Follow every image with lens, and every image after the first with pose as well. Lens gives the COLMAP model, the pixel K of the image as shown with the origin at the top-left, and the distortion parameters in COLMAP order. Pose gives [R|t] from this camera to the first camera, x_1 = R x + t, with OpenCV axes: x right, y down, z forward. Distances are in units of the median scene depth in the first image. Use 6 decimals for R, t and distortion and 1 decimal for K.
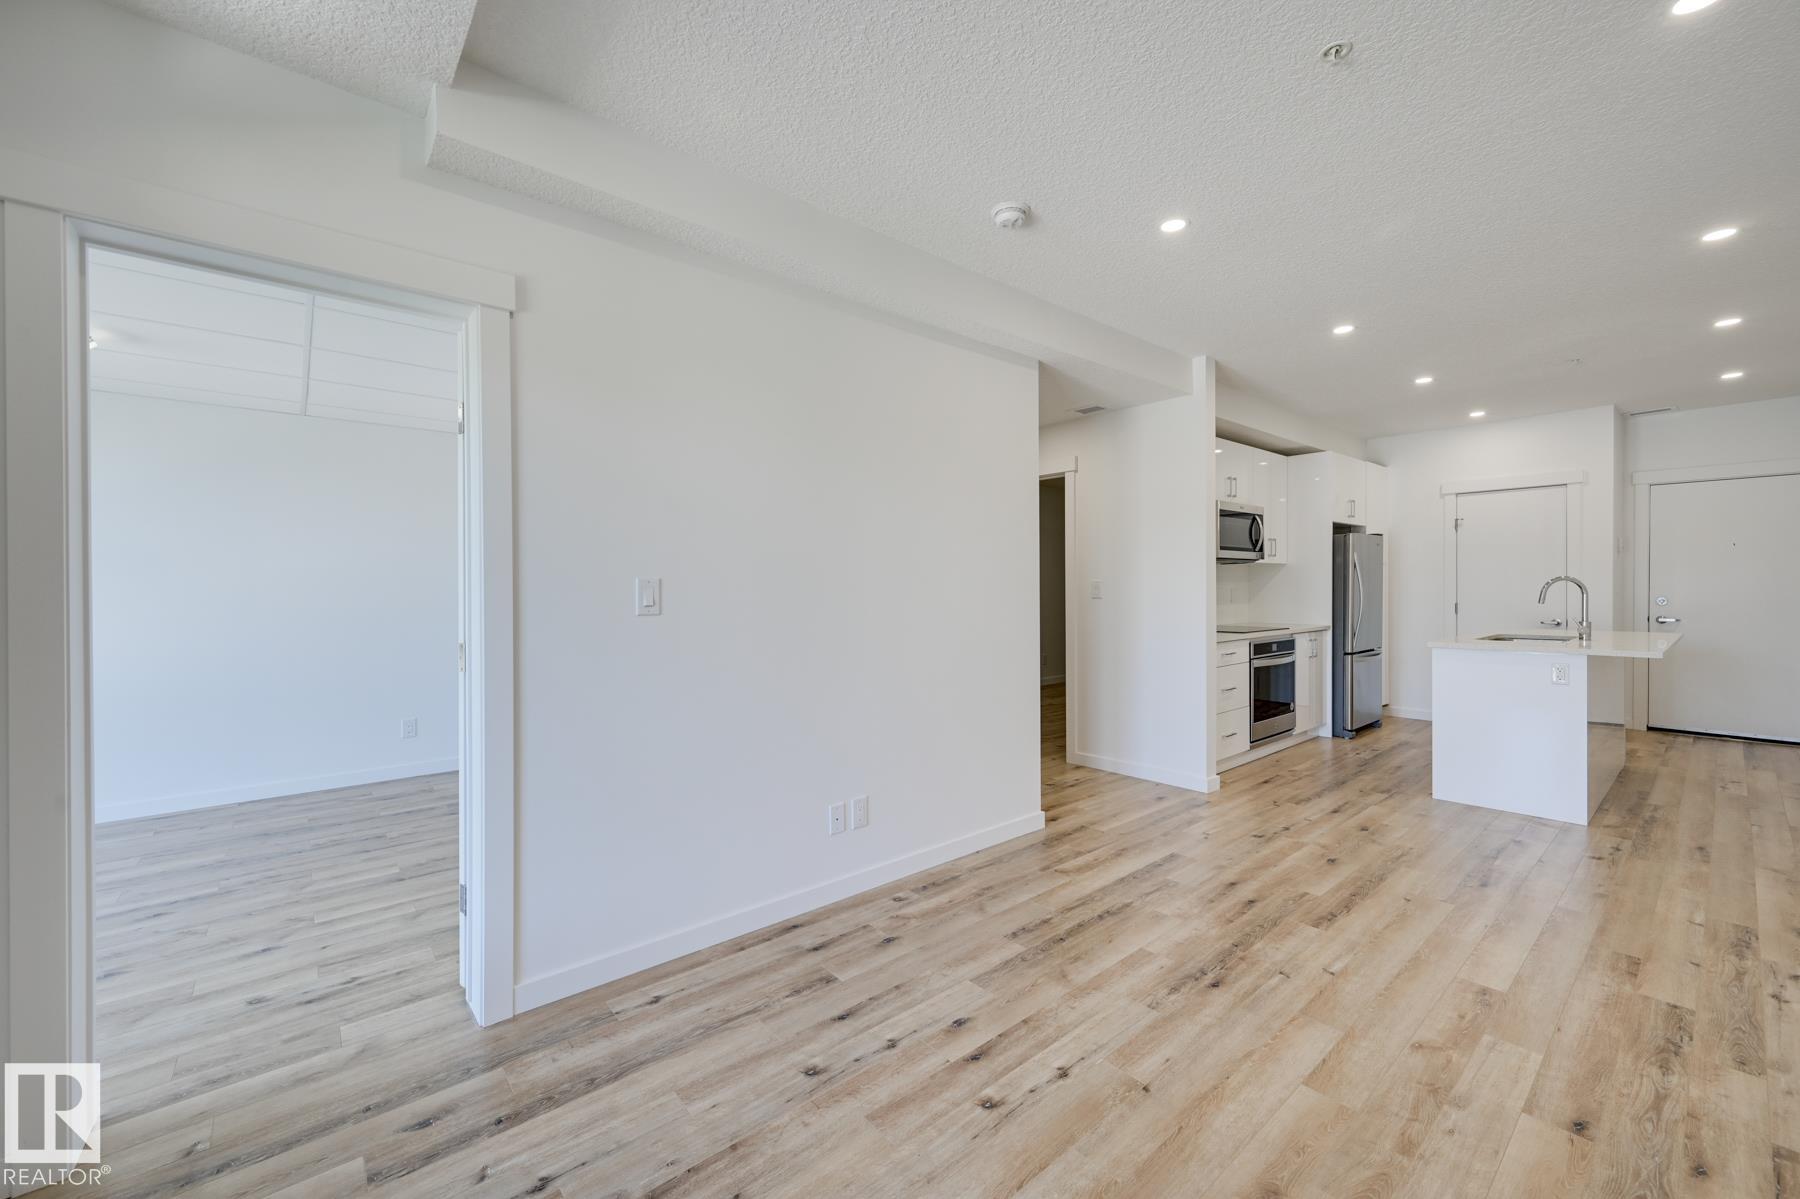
lens RADIAL K [[710.3, 0, 897.9], [0, 710.3, 596.6], [0, 0, 1]] dist [0.001269, 0.000790]
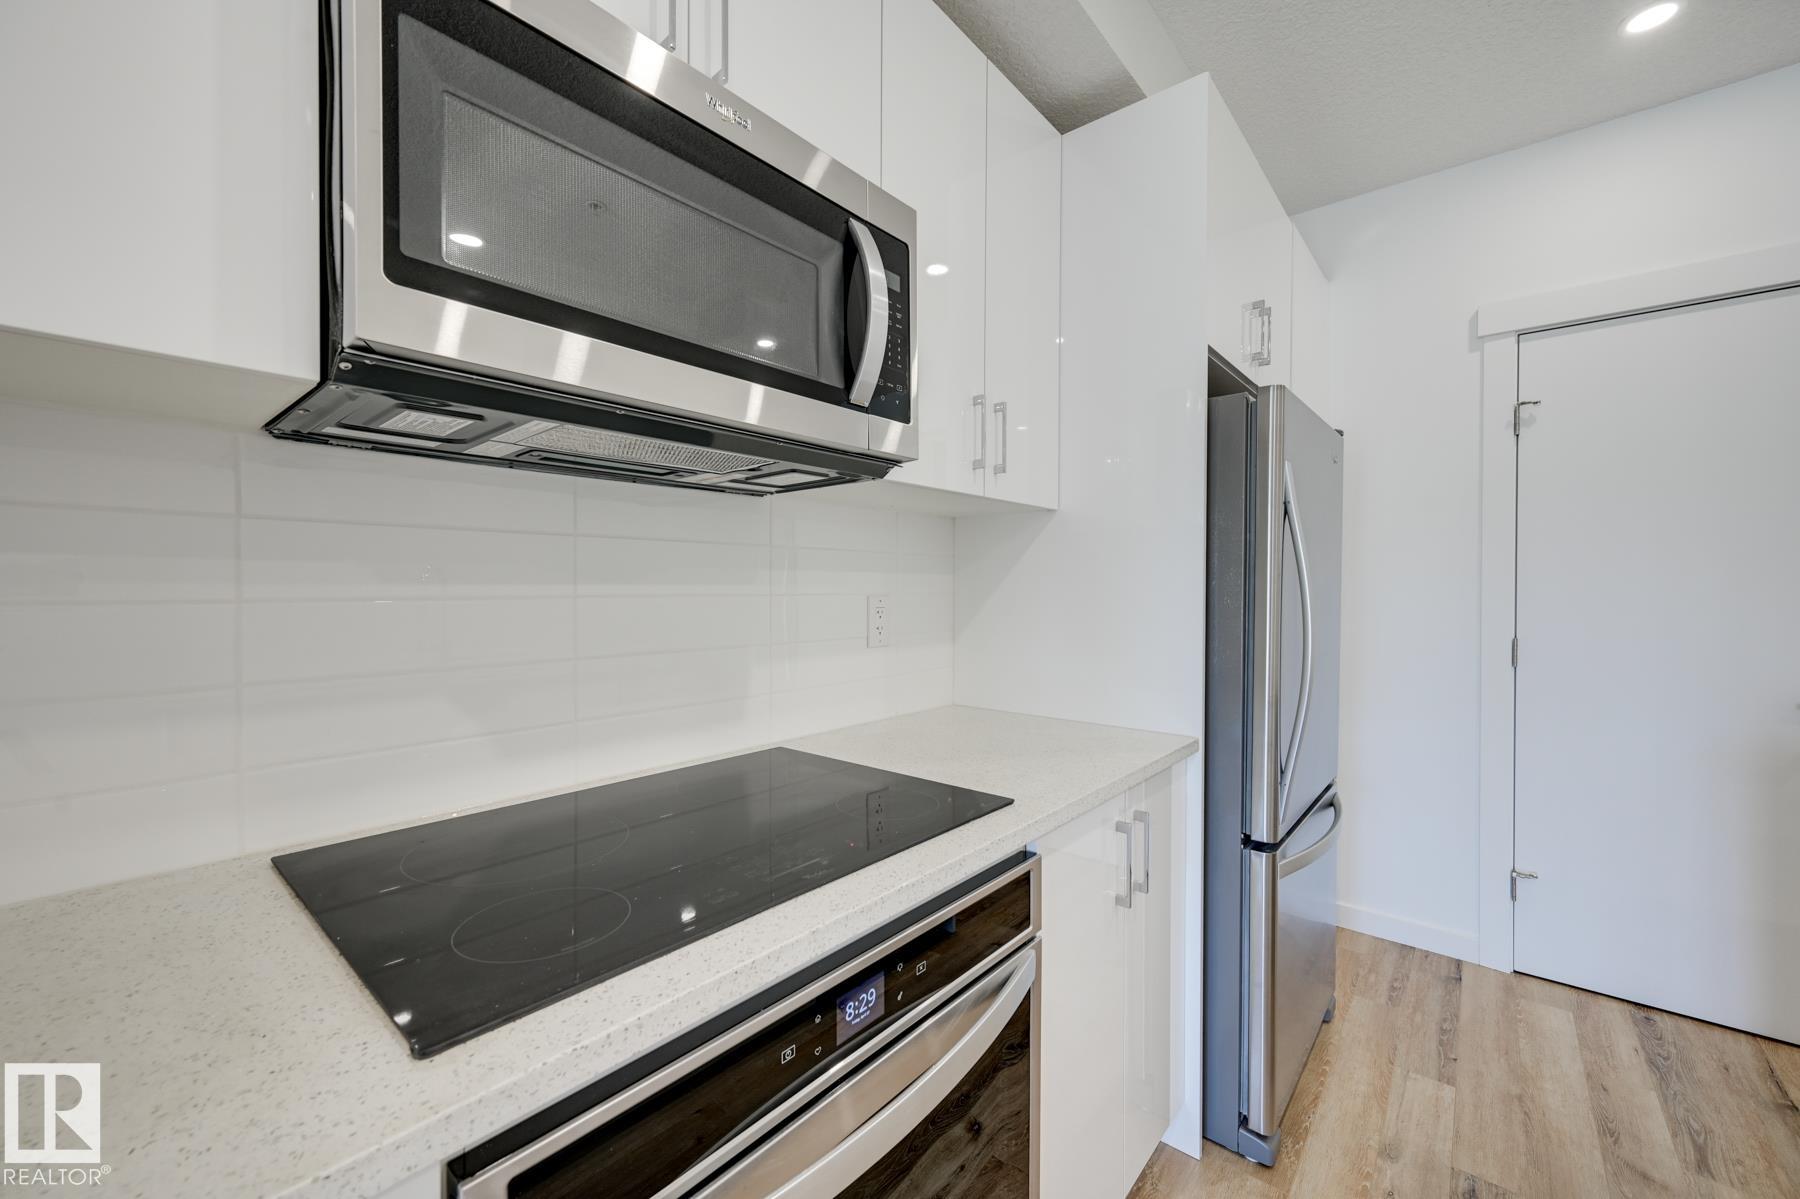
lens RADIAL K [[710.3, 0, 897.9], [0, 710.3, 596.6], [0, 0, 1]] dist [0.001269, 0.000790]
pose [[0.986171, 0.005802, 0.165629, 0.821630], [-0.005791, 0.999983, -0.000553, -0.020162], [-0.165630, -0.000414, 0.986188, 1.369348]]
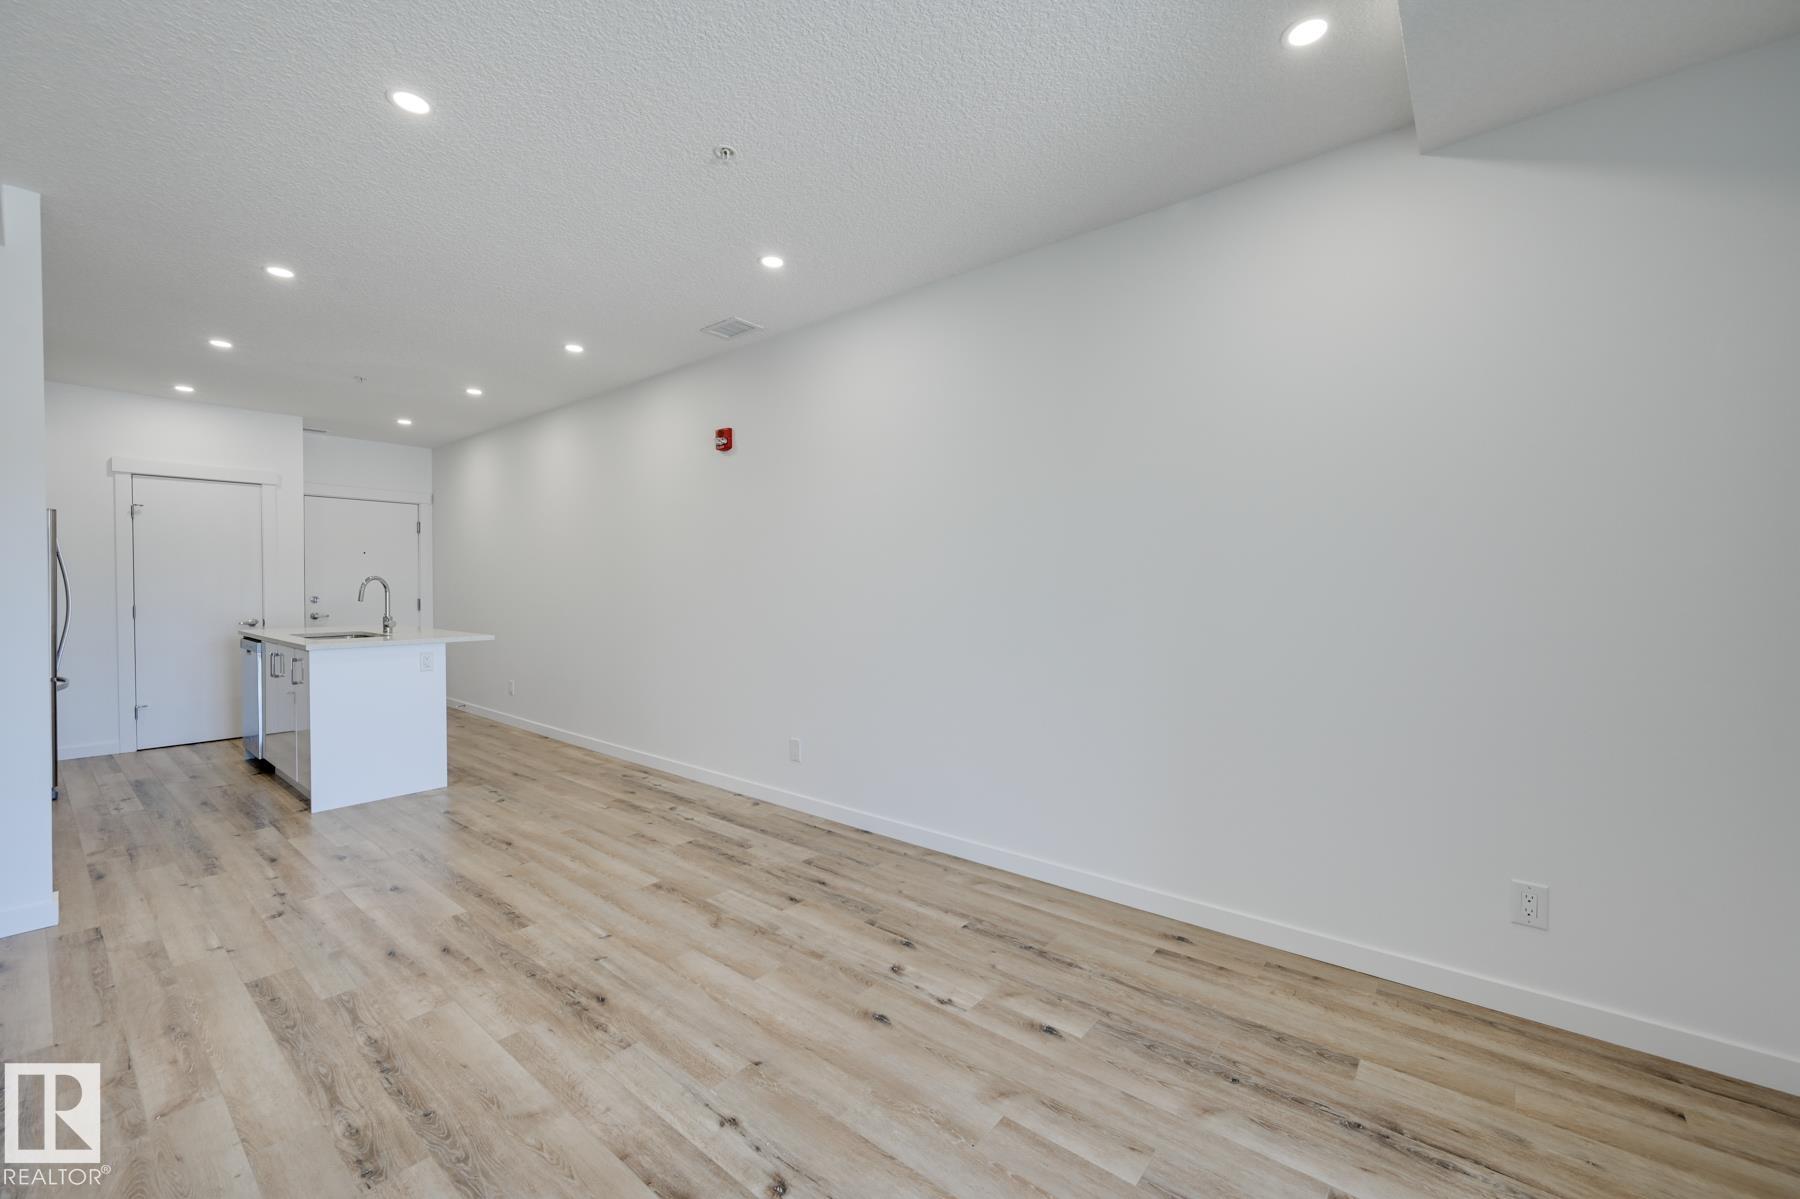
lens RADIAL K [[714.4, 0, 900.8], [0, 714.4, 593.3], [0, 0, 1]] dist [0.001925, 0.000393]
pose [[-0.184804, -0.004636, 0.982764, -0.393508], [0.014145, 0.999873, 0.007377, 0.001778], [-0.982674, 0.015265, -0.184715, 0.541439]]
